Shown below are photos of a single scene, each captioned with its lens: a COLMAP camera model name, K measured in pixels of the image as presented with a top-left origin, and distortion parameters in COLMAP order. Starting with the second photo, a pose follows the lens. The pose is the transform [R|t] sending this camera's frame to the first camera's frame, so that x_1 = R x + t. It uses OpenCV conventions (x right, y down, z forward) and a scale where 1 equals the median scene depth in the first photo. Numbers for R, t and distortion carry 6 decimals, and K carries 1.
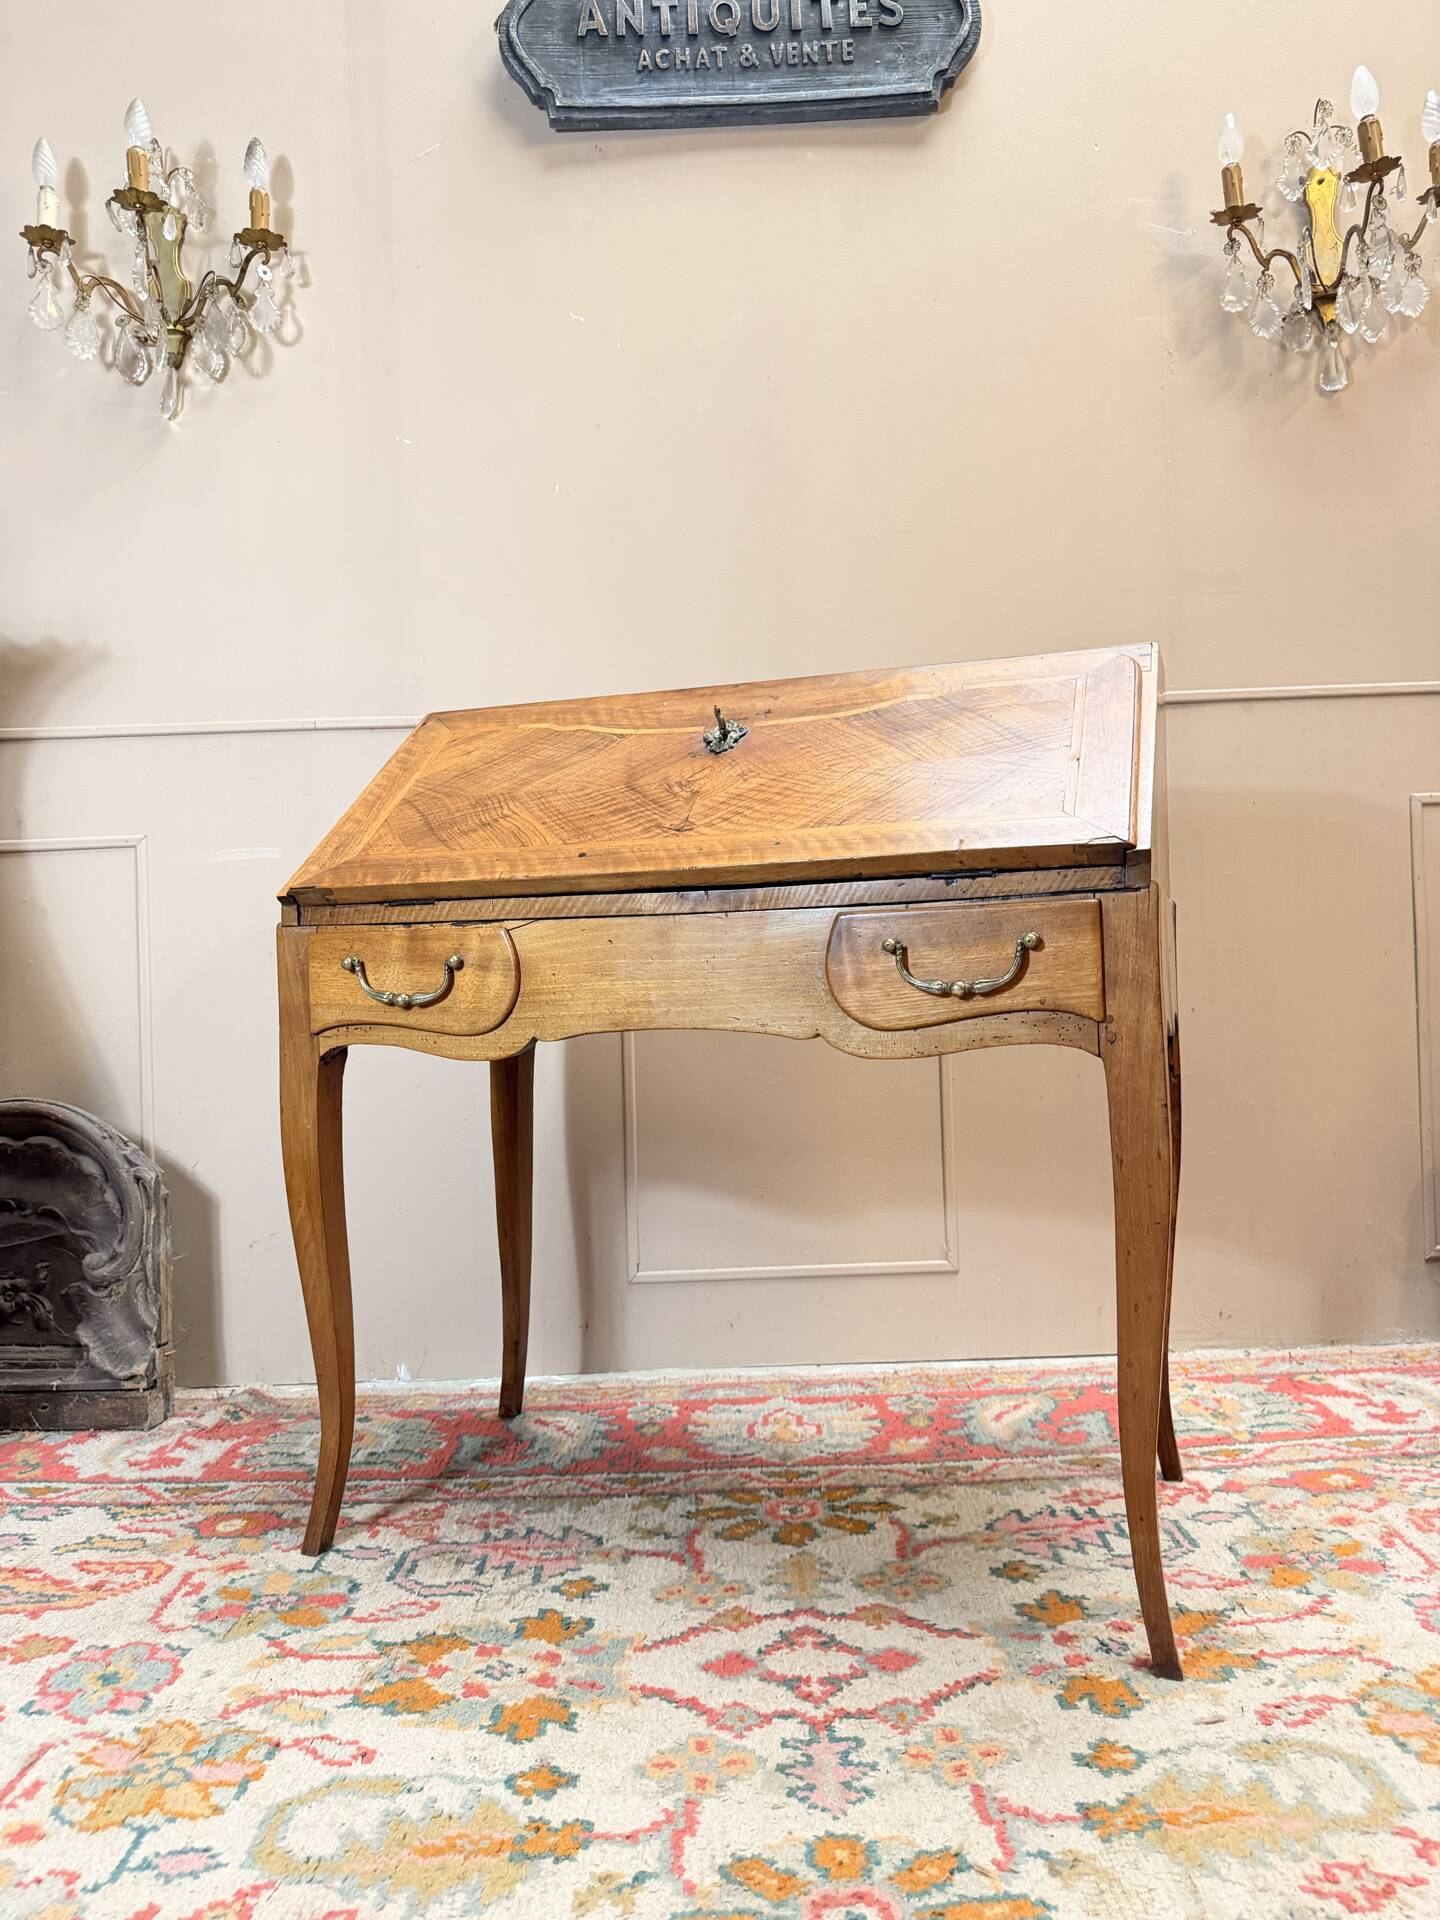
lens RADIAL K [[1372.4, 0, 726.3], [0, 1372.4, 964.7], [0, 0, 1]] dist [-0.004656, -0.004384]
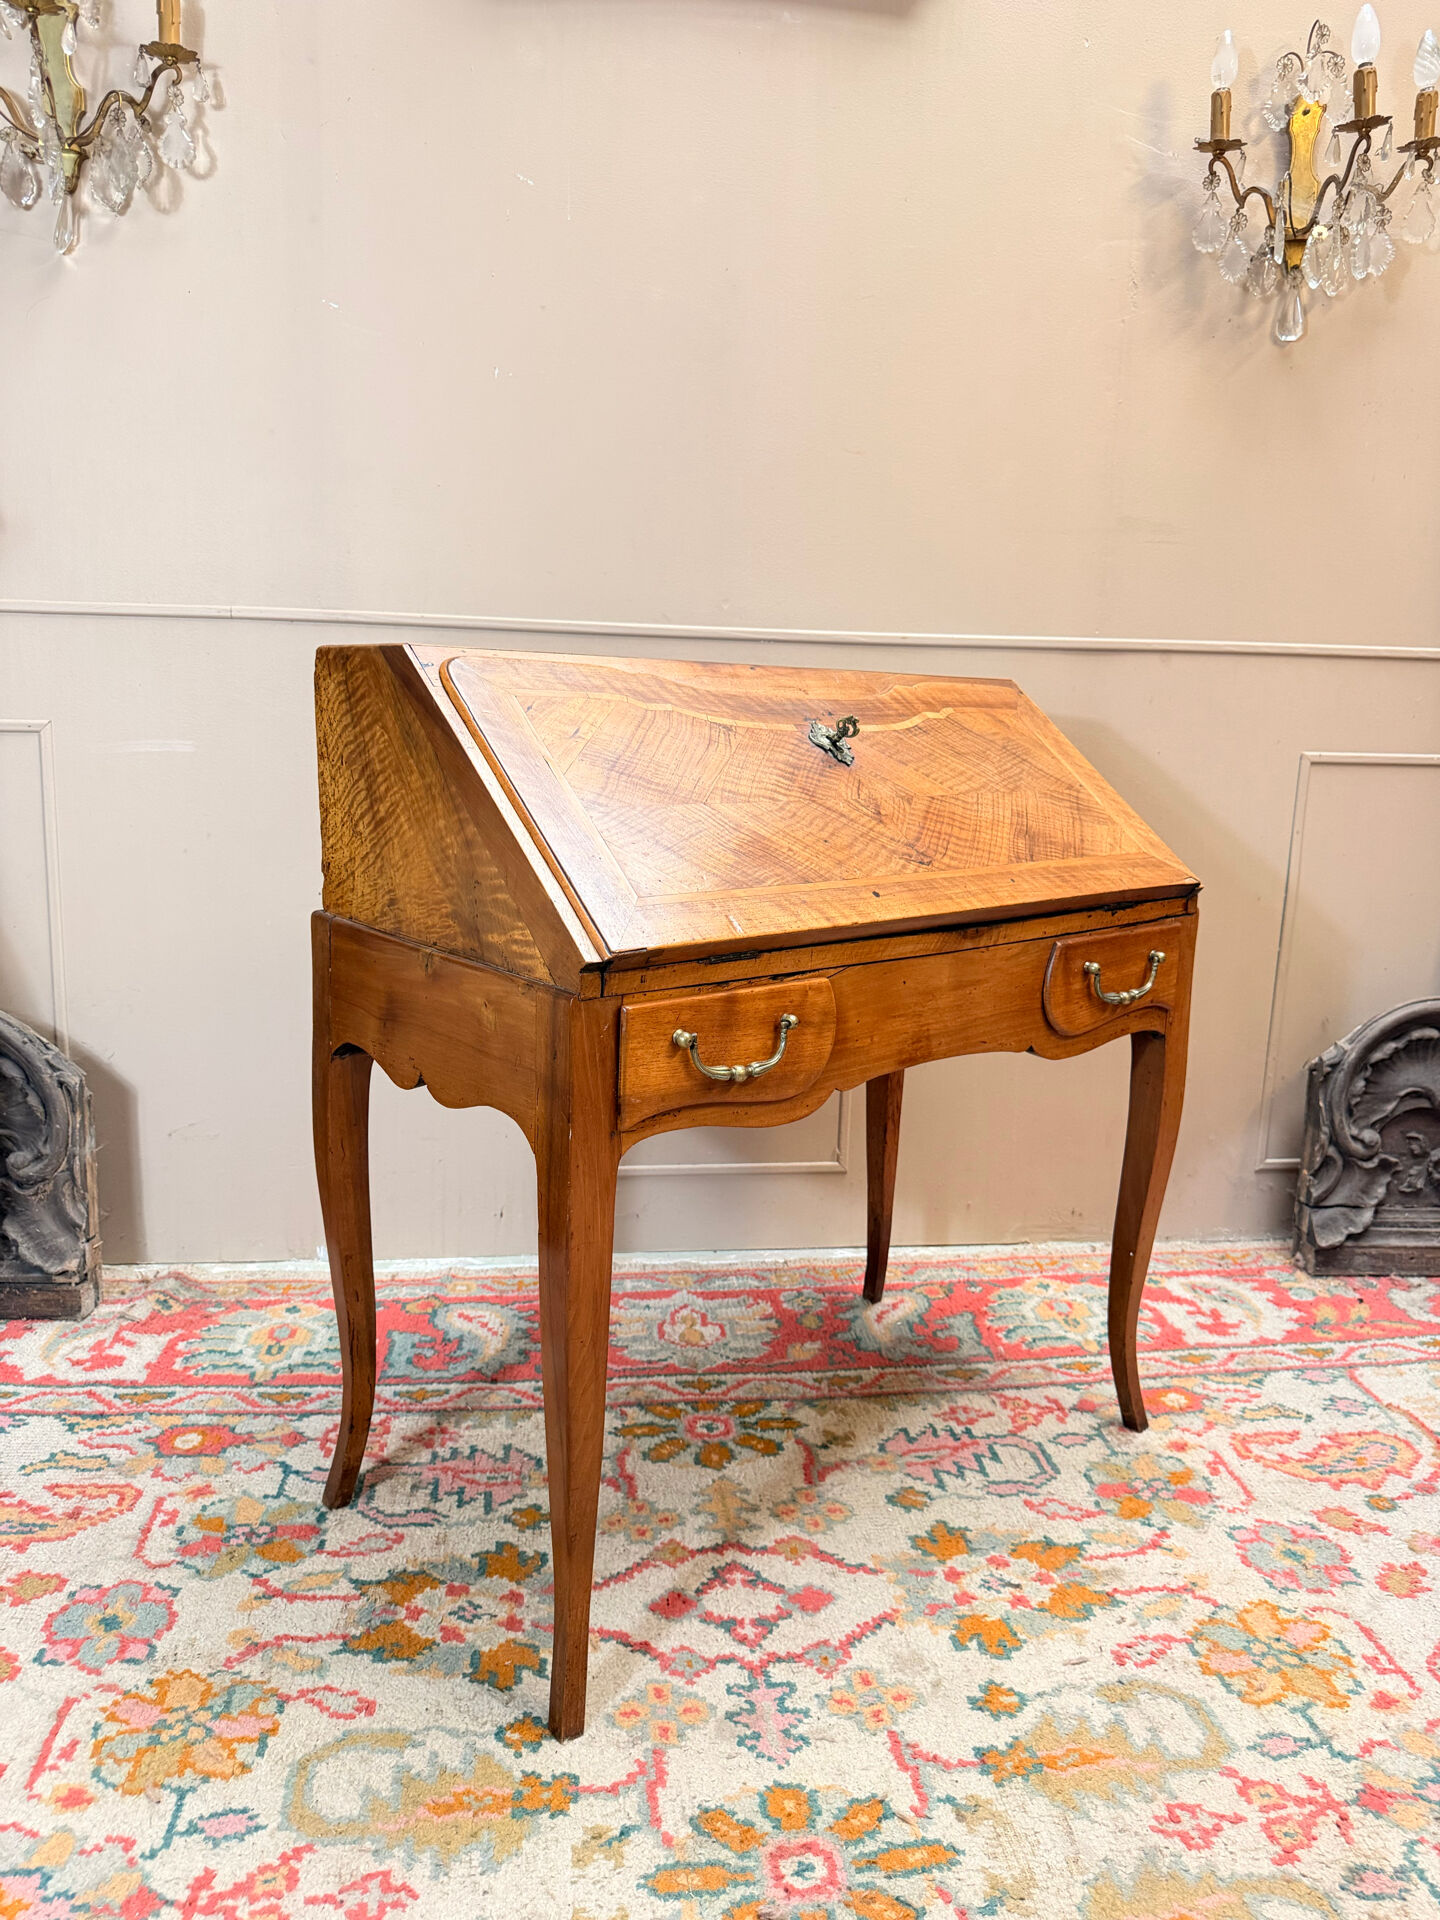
lens RADIAL K [[1372.4, 0, 718.4], [0, 1372.4, 962.0], [0, 0, 1]] dist [-0.004656, -0.004384]
pose [[0.991875, 0.039897, 0.120797, -0.101260], [-0.062660, 0.979596, 0.190961, -0.204295], [-0.110713, -0.196979, 0.974136, -0.020596]]
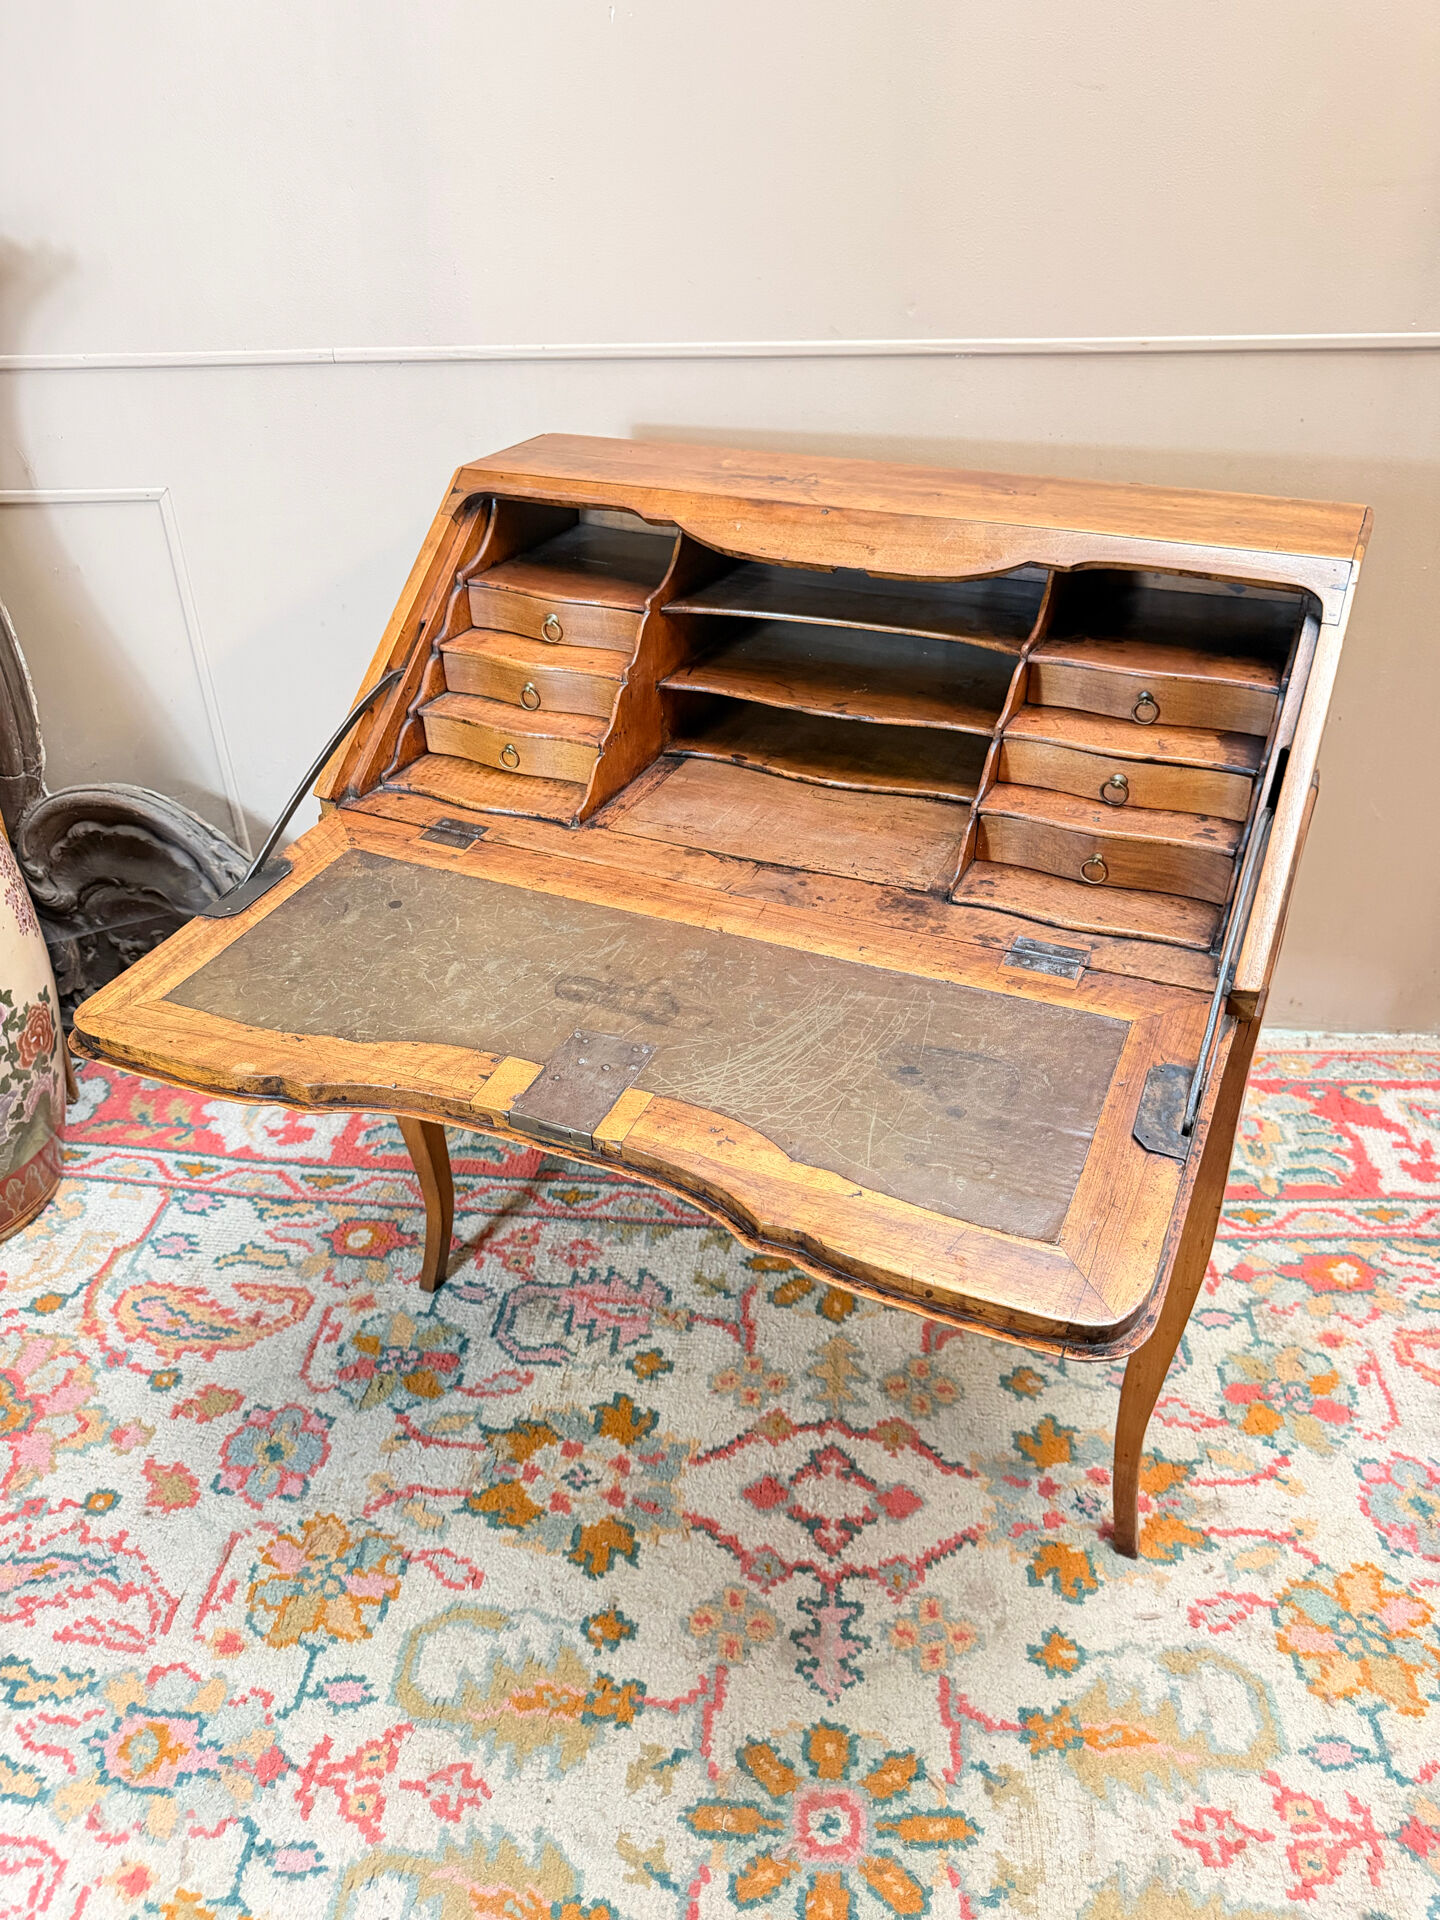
lens RADIAL K [[1372.4, 0, 718.1], [0, 1372.4, 951.5], [0, 0, 1]] dist [-0.004656, -0.004384]
pose [[0.995353, 0.056556, -0.077929, 0.023847], [-0.005547, 0.841662, 0.539976, -0.465957], [0.096129, -0.537035, 0.838065, 0.192525]]
